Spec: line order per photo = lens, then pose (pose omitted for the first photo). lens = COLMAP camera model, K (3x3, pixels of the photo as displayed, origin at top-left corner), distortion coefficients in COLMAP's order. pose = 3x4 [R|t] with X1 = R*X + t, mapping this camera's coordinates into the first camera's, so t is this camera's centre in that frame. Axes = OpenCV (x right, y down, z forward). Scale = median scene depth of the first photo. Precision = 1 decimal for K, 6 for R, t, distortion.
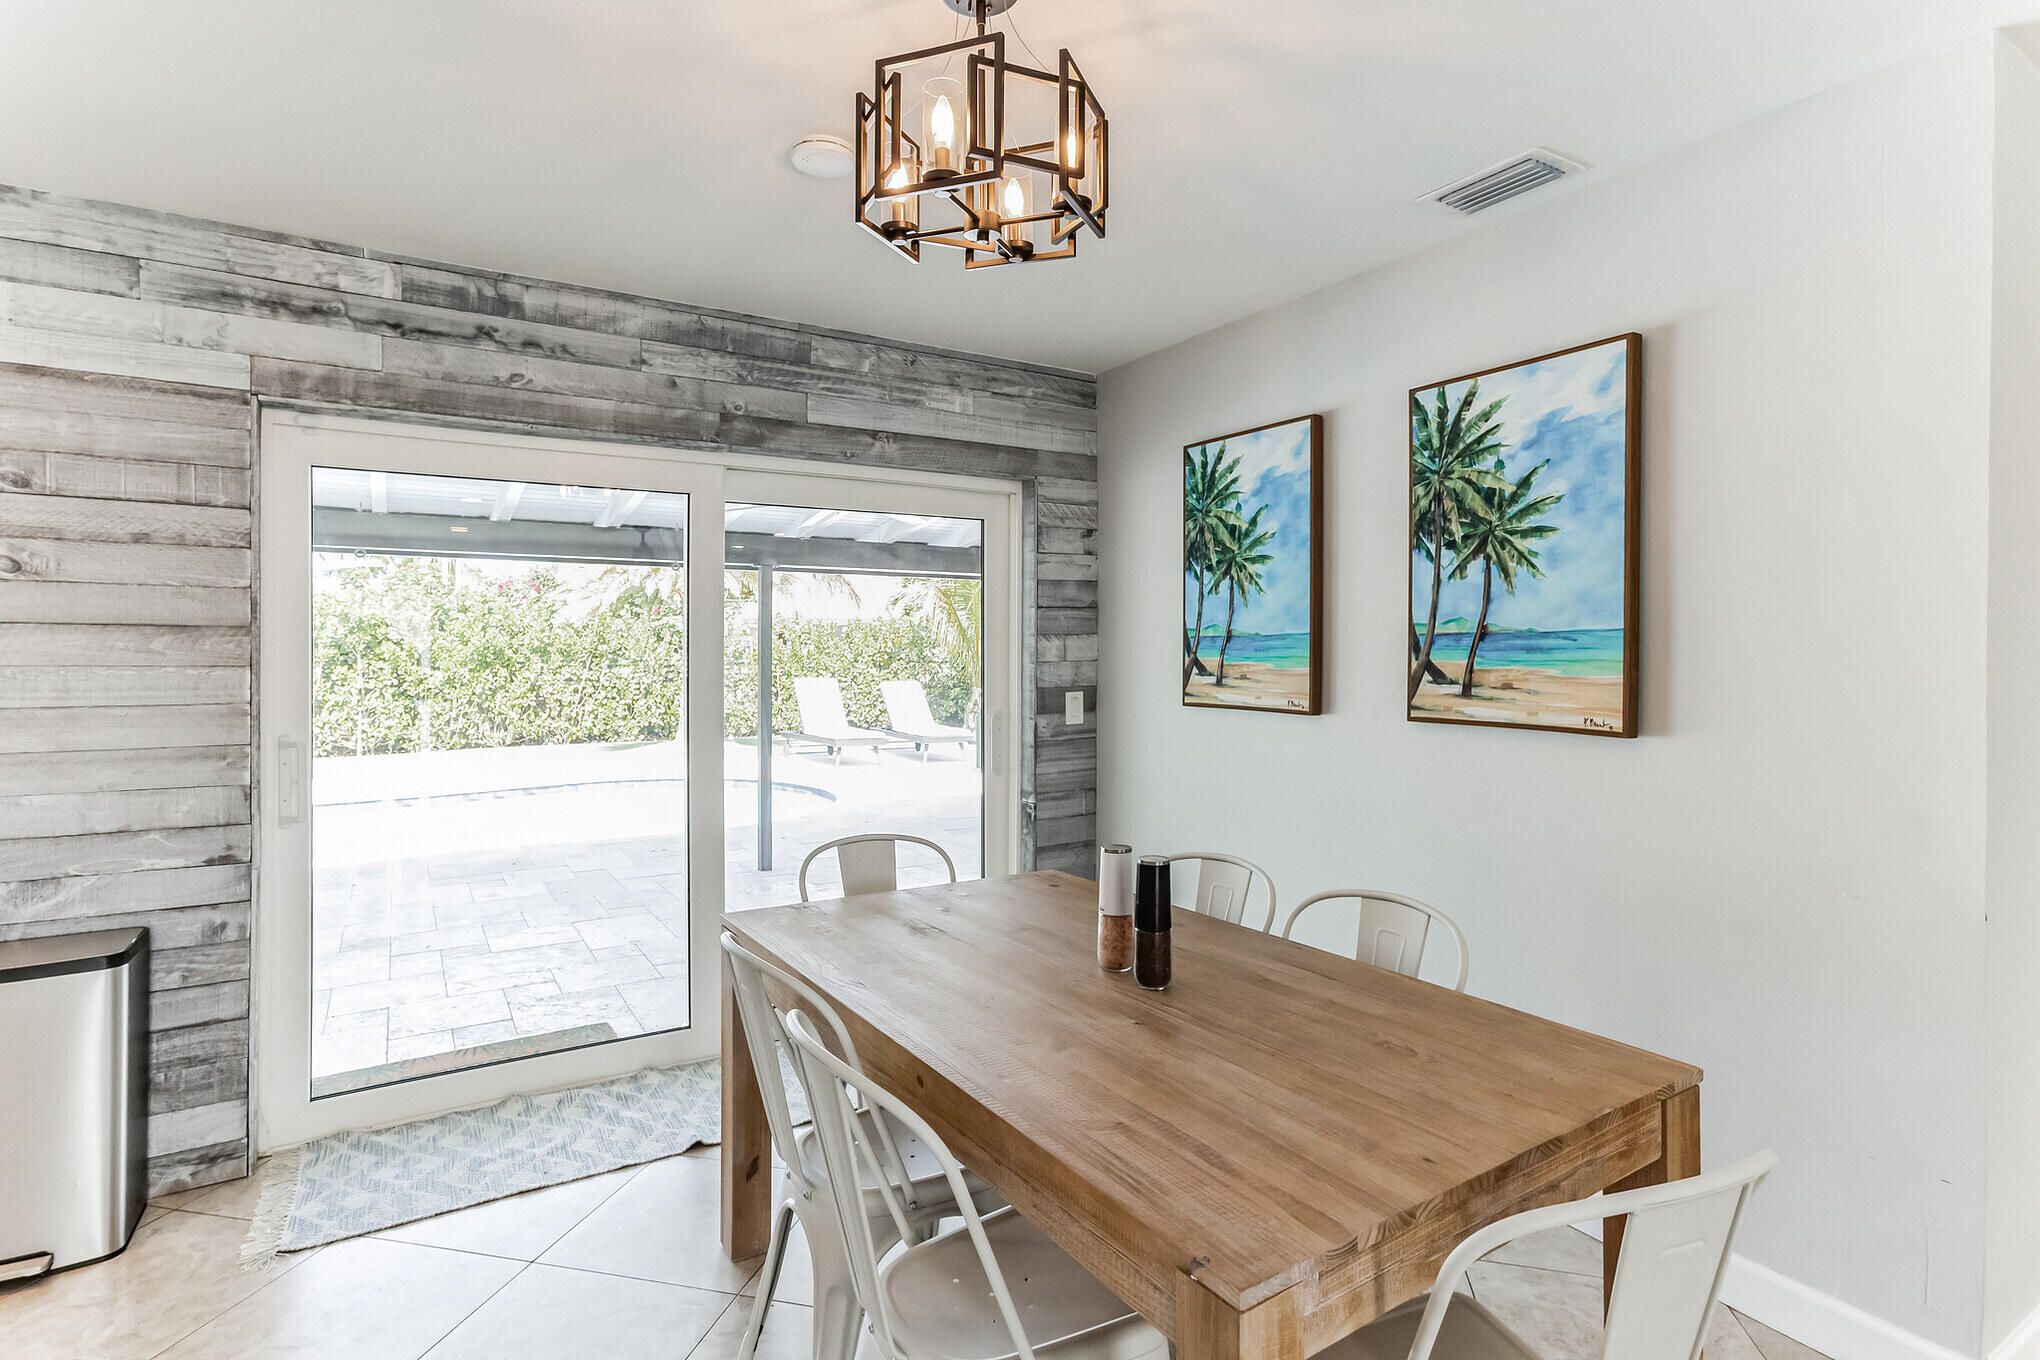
lens RADIAL K [[1003.5, 0, 990.6], [0, 1003.5, 649.4], [0, 0, 1]] dist [-0.036927, 0.024486]
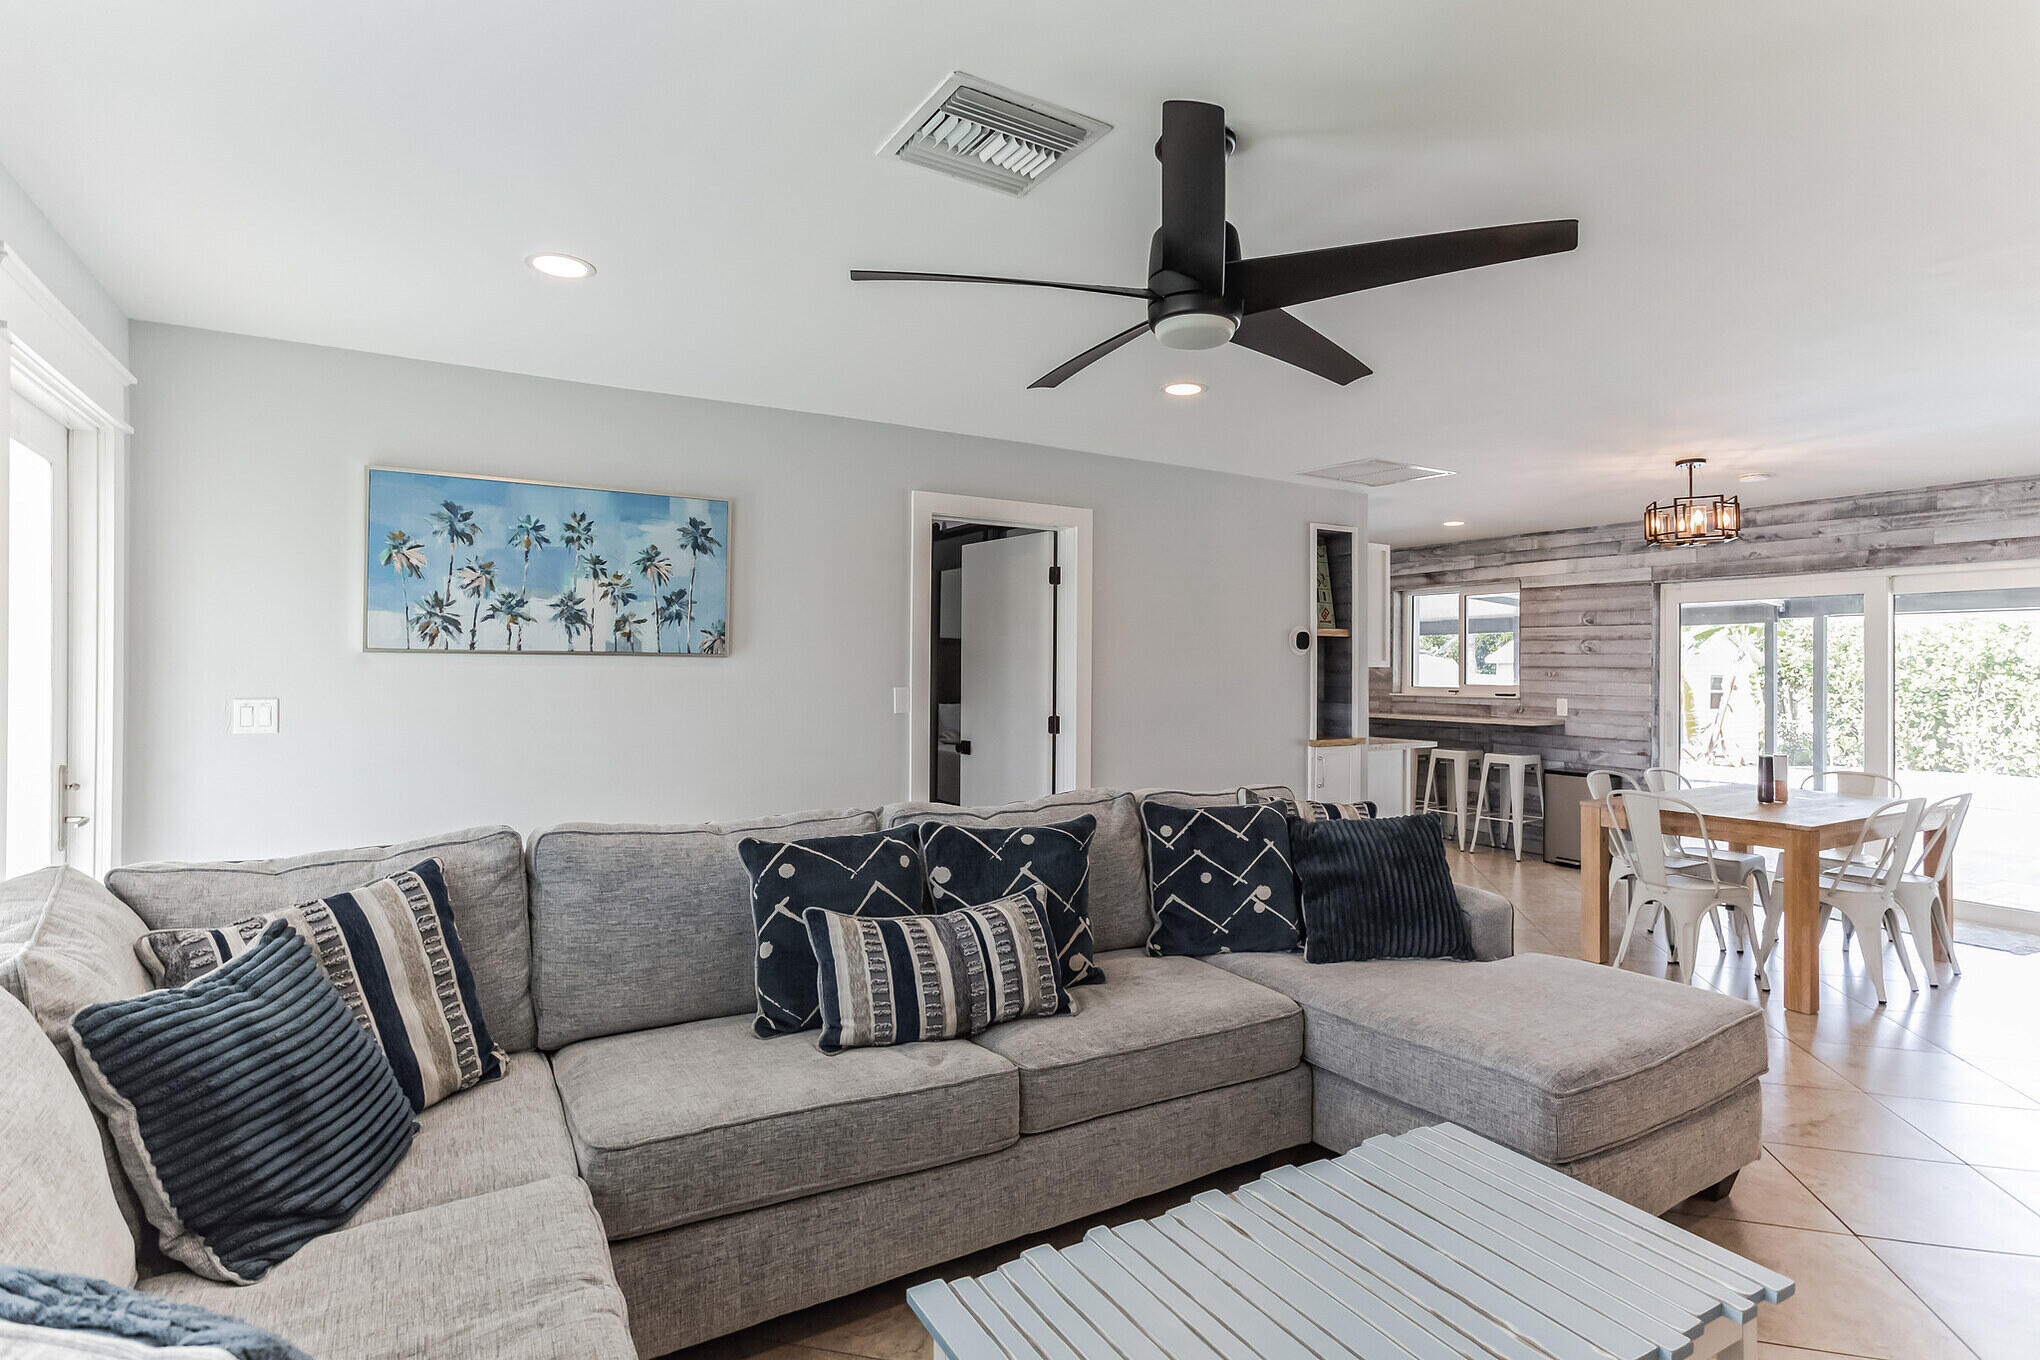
lens RADIAL K [[1003.5, 0, 1019.6], [0, 1003.5, 668.9], [0, 0, 1]] dist [-0.036927, 0.024486]
pose [[-0.027493, 0.000000, -0.999622, 1.684603], [-0.012075, 0.999927, 0.000332, -0.001205], [0.999549, 0.012080, -0.027491, -0.533378]]
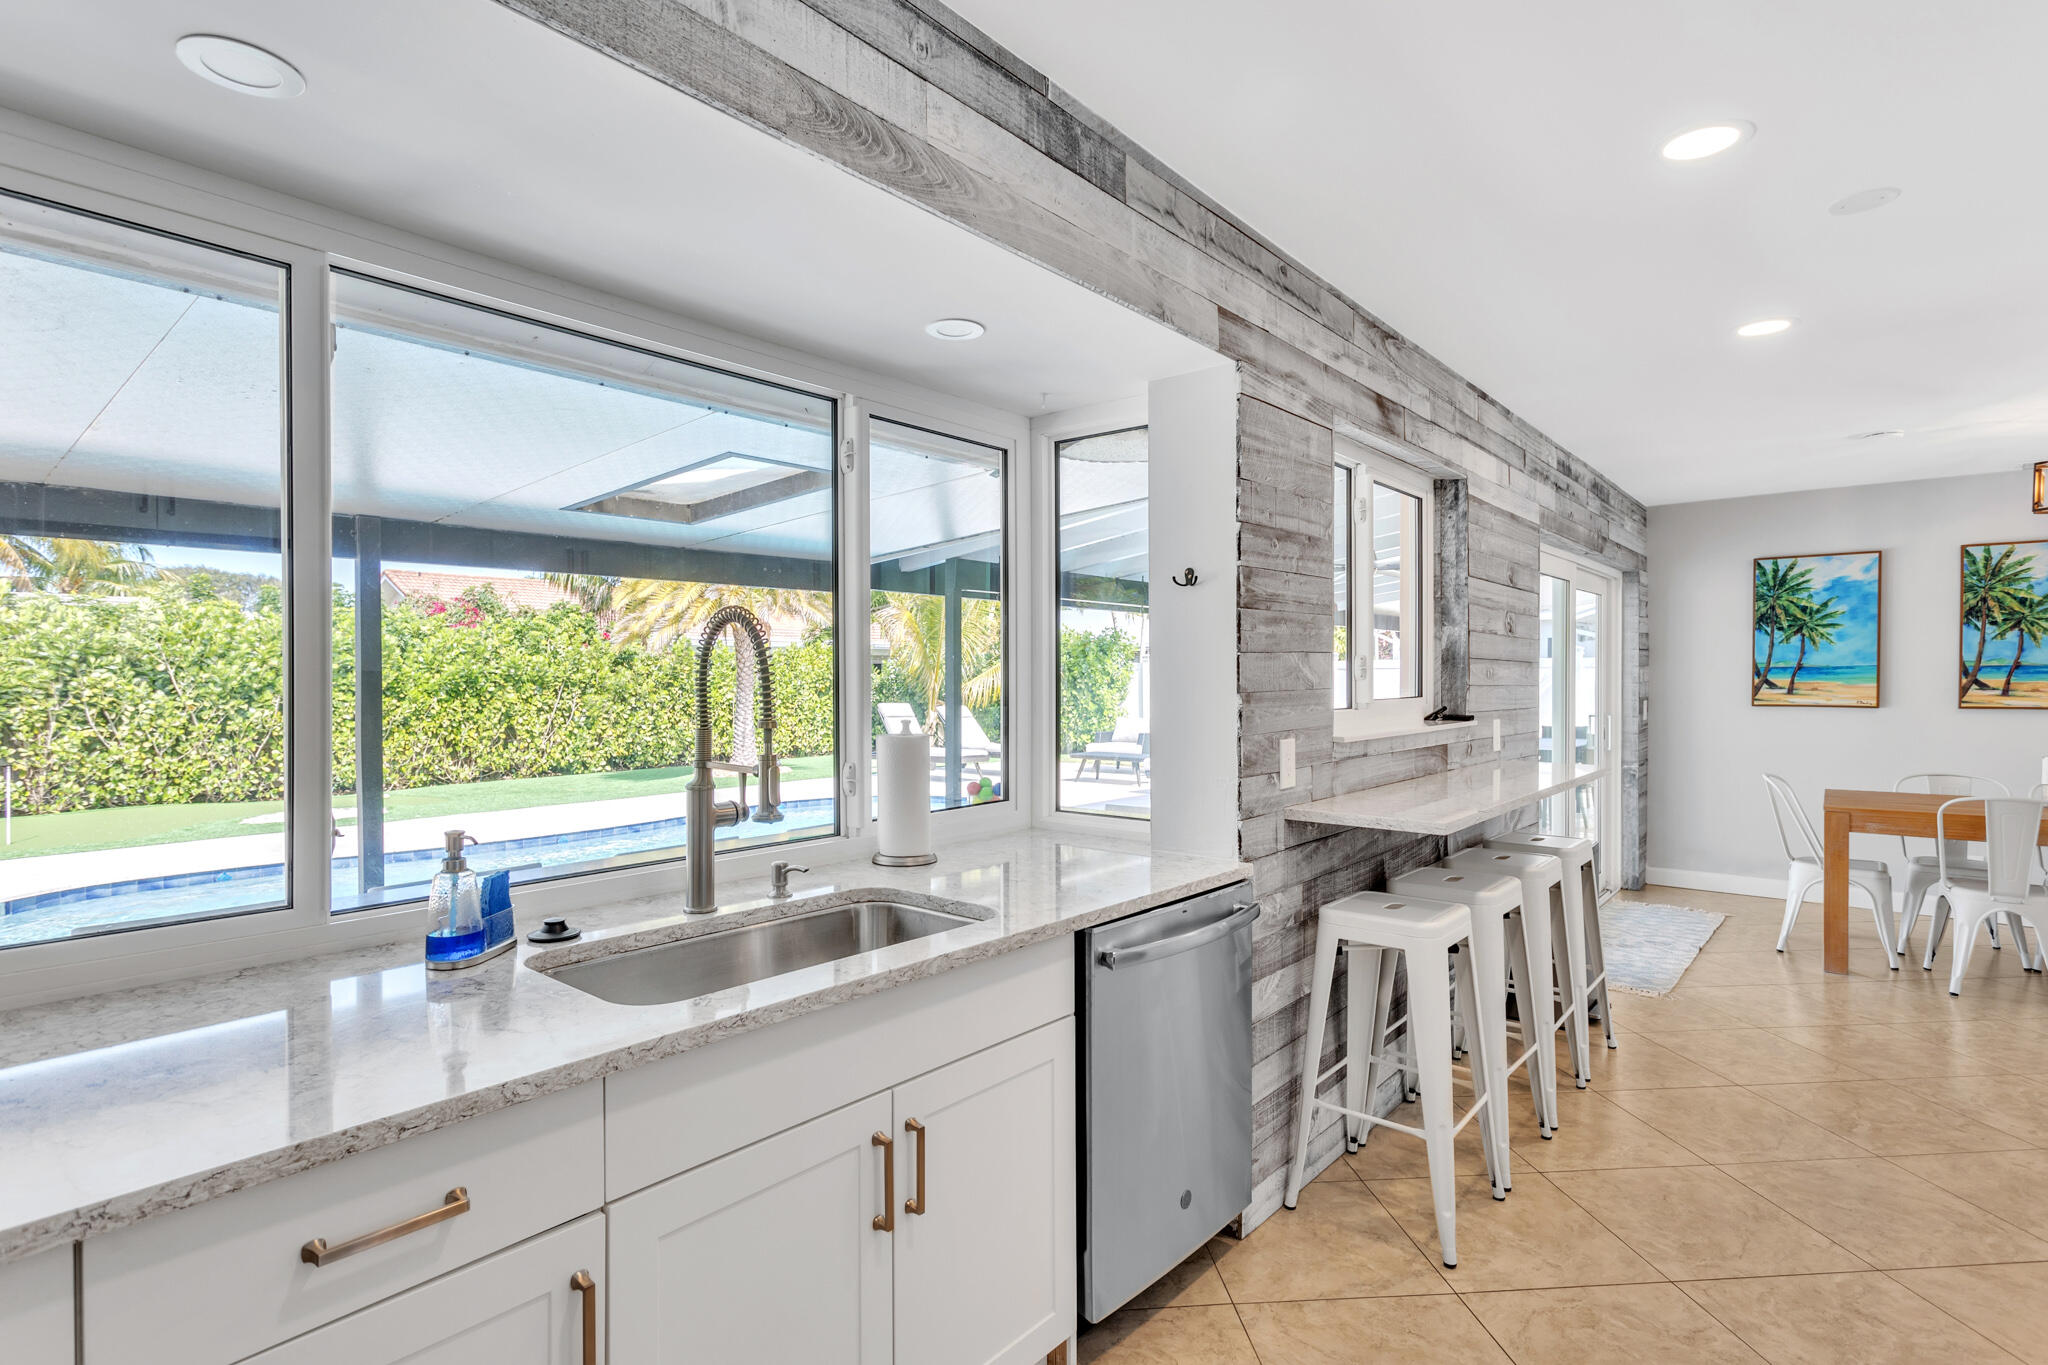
lens RADIAL K [[1007.5, 0, 1009.2], [0, 1007.5, 681.3], [0, 0, 1]] dist [-0.036927, 0.024486]
pose [[0.952734, -0.003980, 0.303780, -1.633616], [0.002718, 0.999986, 0.004577, 0.000641], [-0.303794, -0.003535, 0.952731, -0.270986]]
